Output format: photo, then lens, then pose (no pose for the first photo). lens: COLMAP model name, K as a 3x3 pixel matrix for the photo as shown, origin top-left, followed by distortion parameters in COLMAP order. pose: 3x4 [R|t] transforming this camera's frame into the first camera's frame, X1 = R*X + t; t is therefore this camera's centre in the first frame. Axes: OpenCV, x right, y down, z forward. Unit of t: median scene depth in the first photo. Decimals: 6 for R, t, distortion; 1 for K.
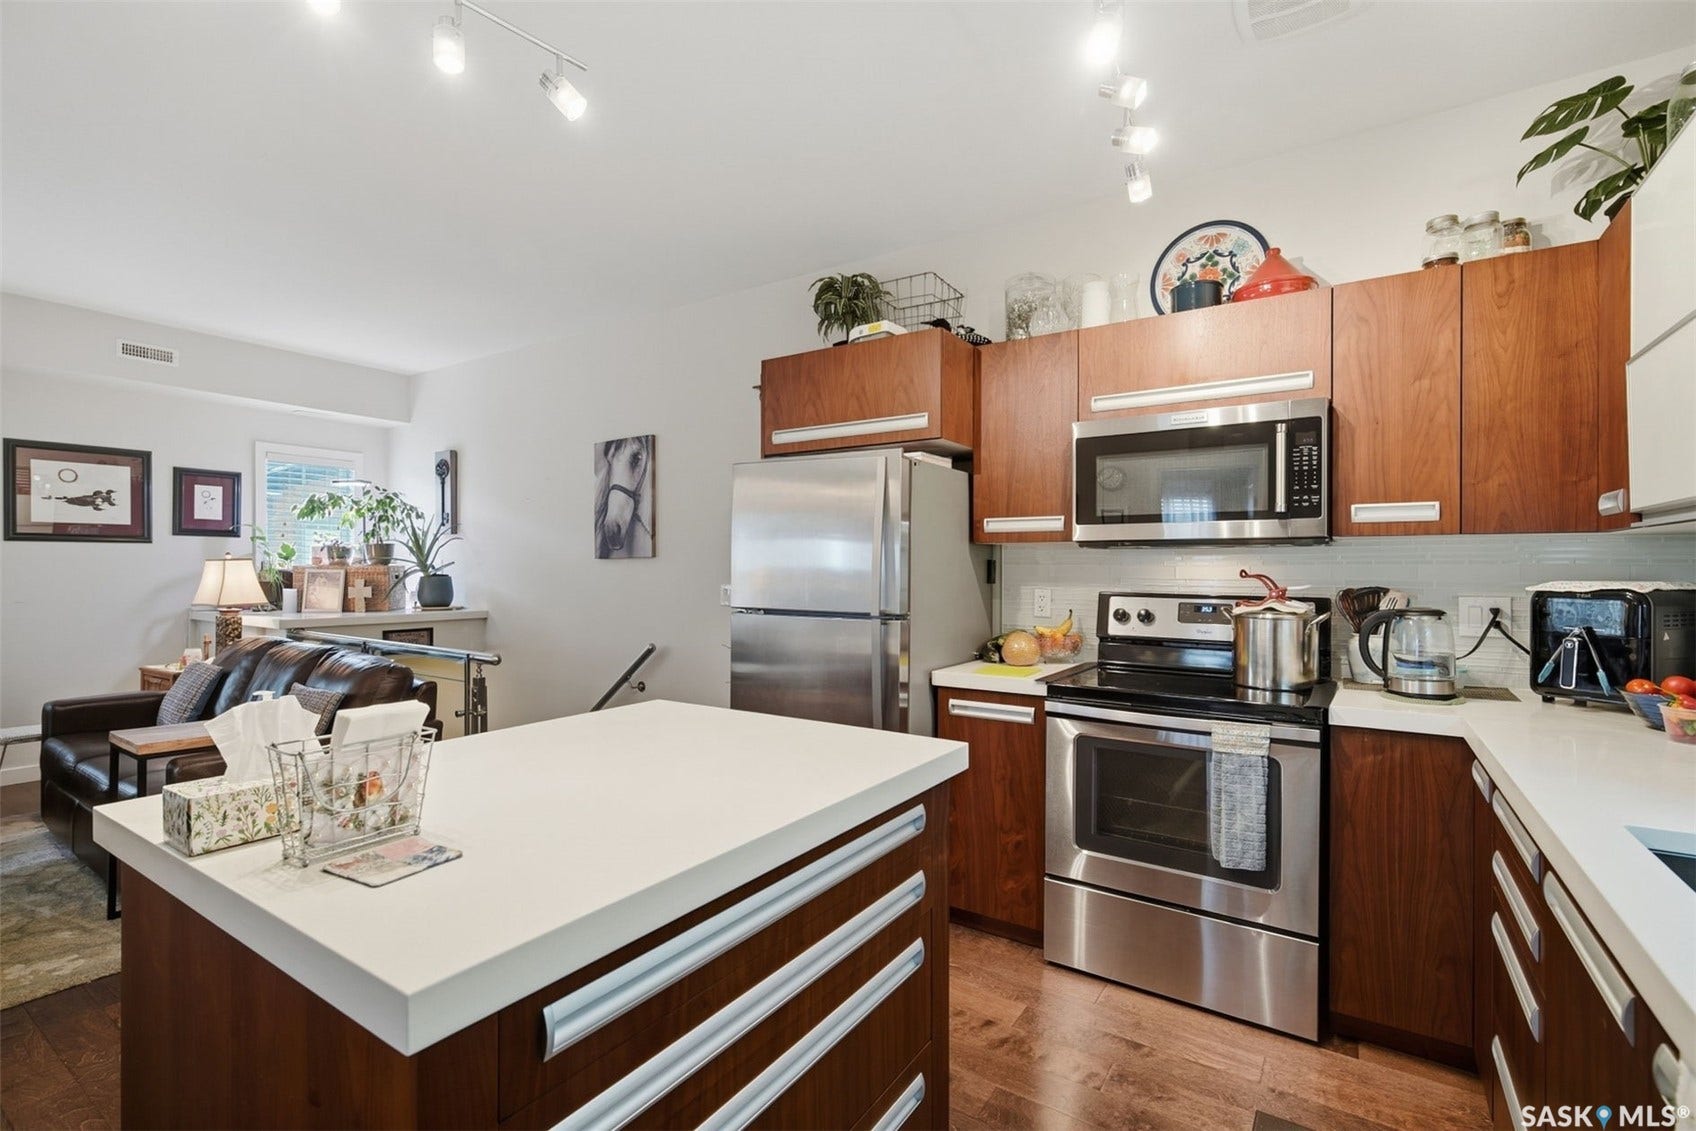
lens RADIAL K [[761.6, 0, 843.5], [0, 761.6, 569.9], [0, 0, 1]] dist [-0.005059, 0.001002]
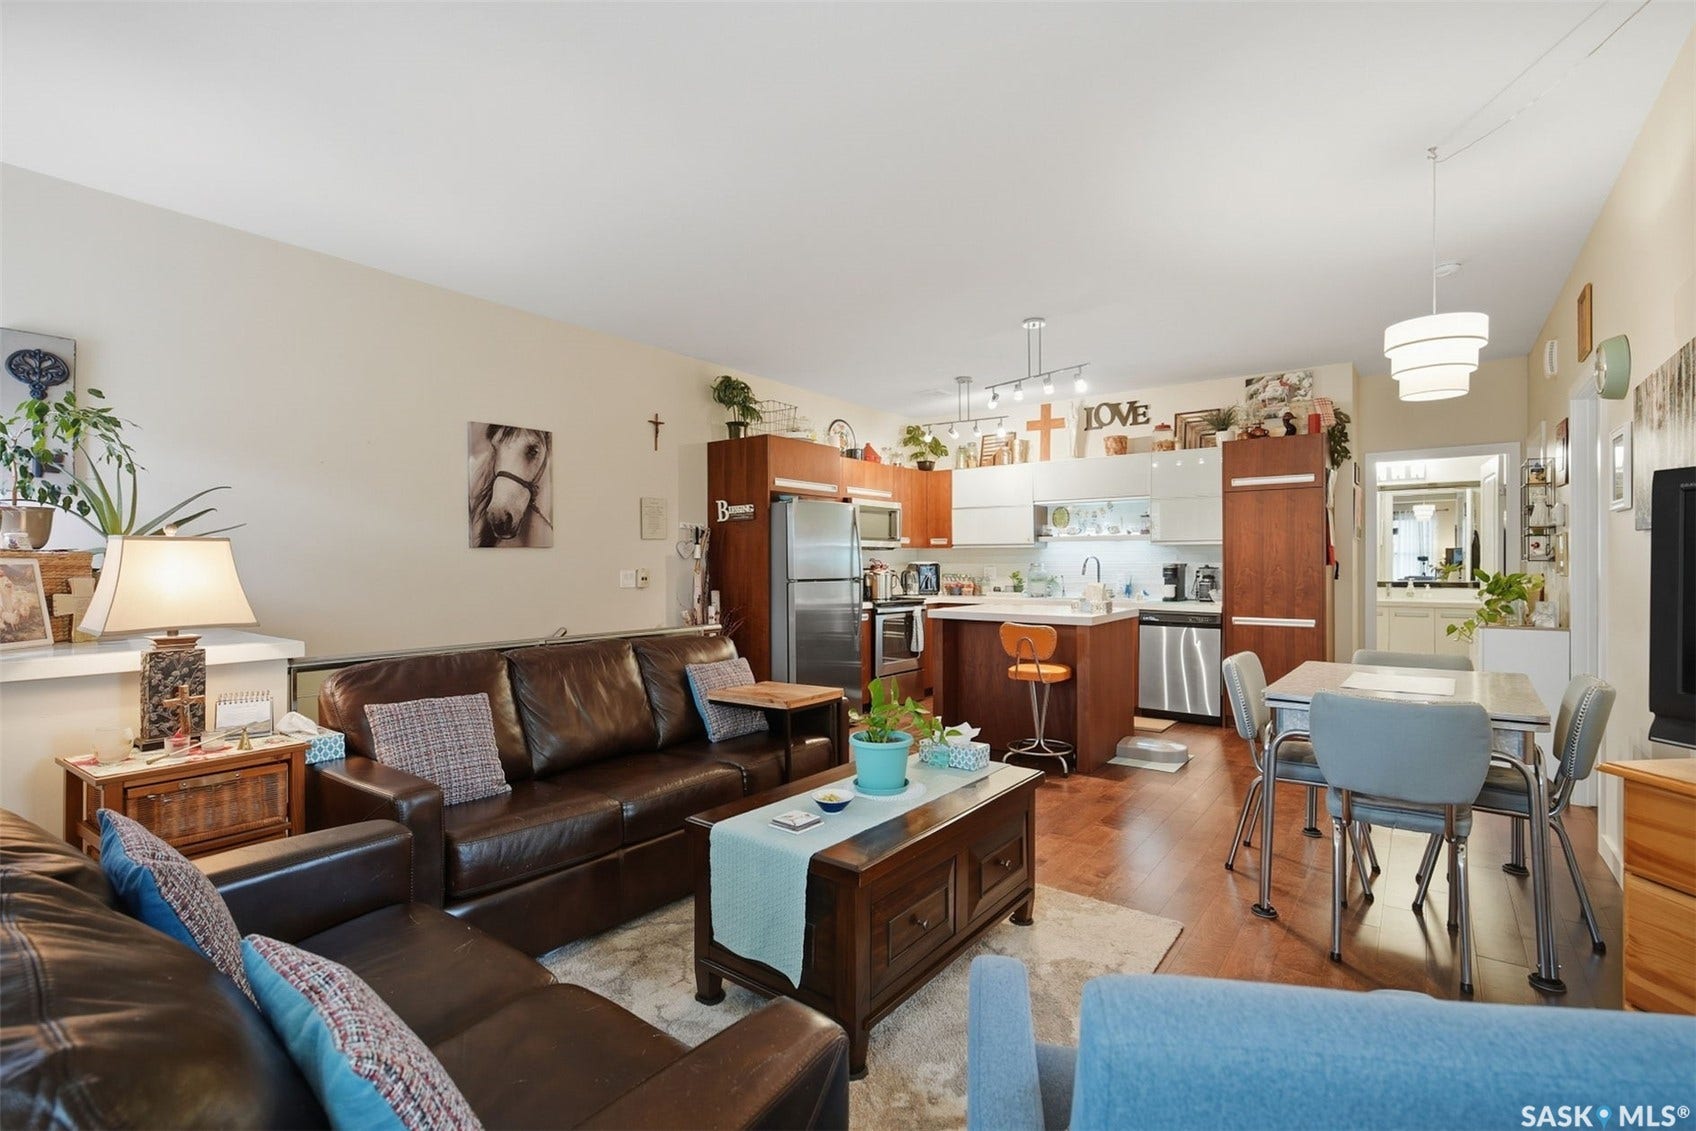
lens RADIAL K [[761.6, 0, 851.7], [0, 761.6, 567.9], [0, 0, 1]] dist [-0.005059, 0.001002]
pose [[0.058855, -0.010576, 0.998211, -1.248627], [0.005183, 0.999934, 0.010289, 0.003084], [-0.998253, 0.004569, 0.058906, 0.503469]]
